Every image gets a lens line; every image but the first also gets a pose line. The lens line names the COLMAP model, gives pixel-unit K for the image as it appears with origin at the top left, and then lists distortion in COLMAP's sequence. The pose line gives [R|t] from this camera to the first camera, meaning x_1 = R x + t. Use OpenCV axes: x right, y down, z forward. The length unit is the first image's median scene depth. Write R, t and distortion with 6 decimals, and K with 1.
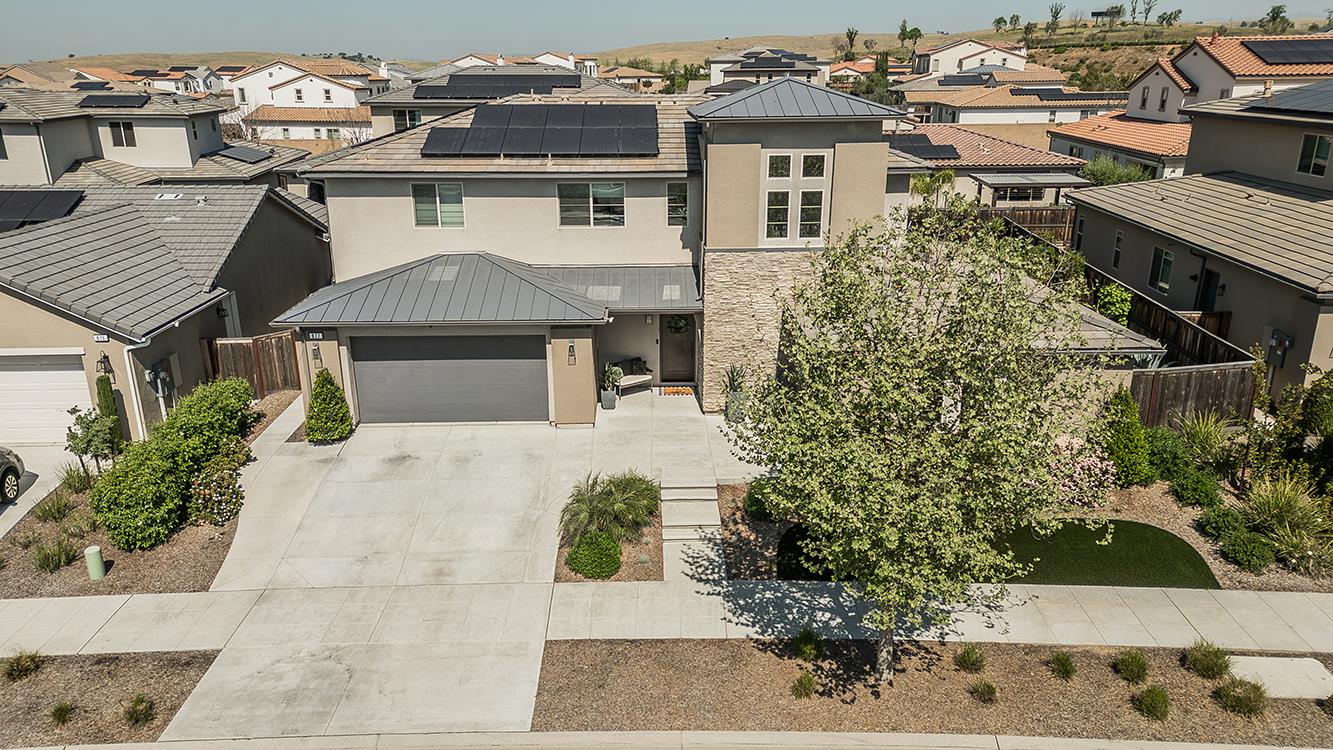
lens RADIAL K [[974.2, 0, 666.5], [0, 974.2, 375.0], [0, 0, 1]] dist [0.046783, -0.001951]
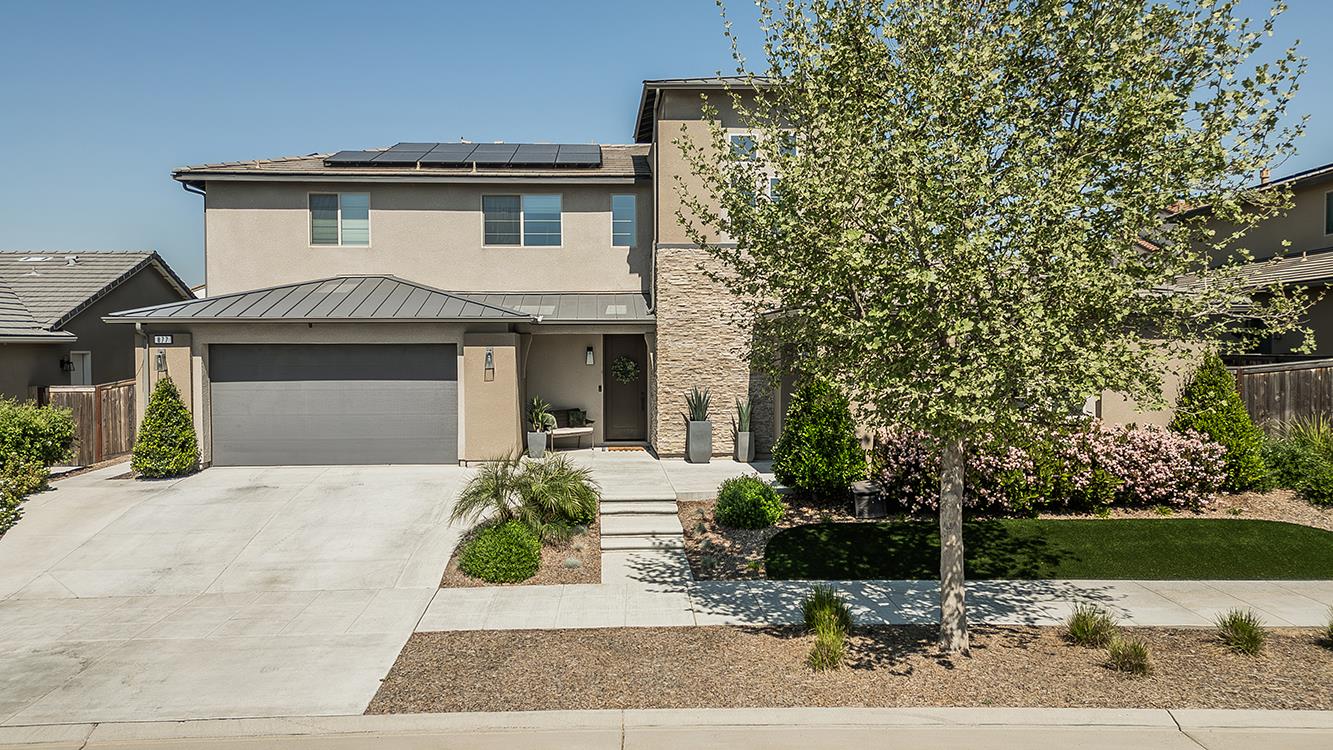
lens RADIAL K [[984.3, 0, 630.4], [0, 984.3, 372.2], [0, 0, 1]] dist [0.050789, -0.004864]
pose [[0.999929, 0.001968, 0.011782, 0.009311], [0.001442, 0.959224, -0.282645, 0.250641], [-0.011857, 0.282642, 0.959152, 0.281800]]
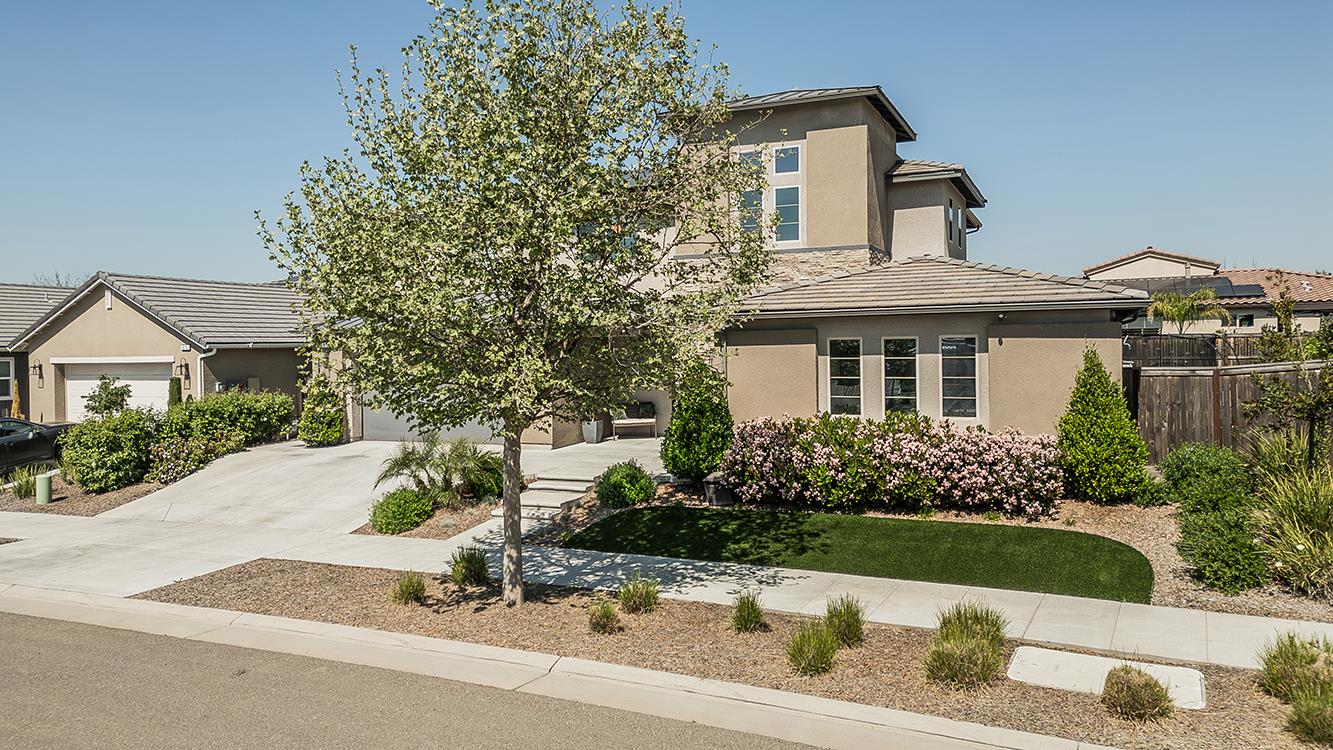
lens RADIAL K [[981.4, 0, 644.7], [0, 981.4, 346.6], [0, 0, 1]] dist [0.049425, -0.000385]
pose [[0.898797, -0.005254, -0.438334, 0.505995], [-0.126223, 0.954478, -0.270259, 0.247427], [0.419800, 0.298236, 0.857218, 0.266127]]
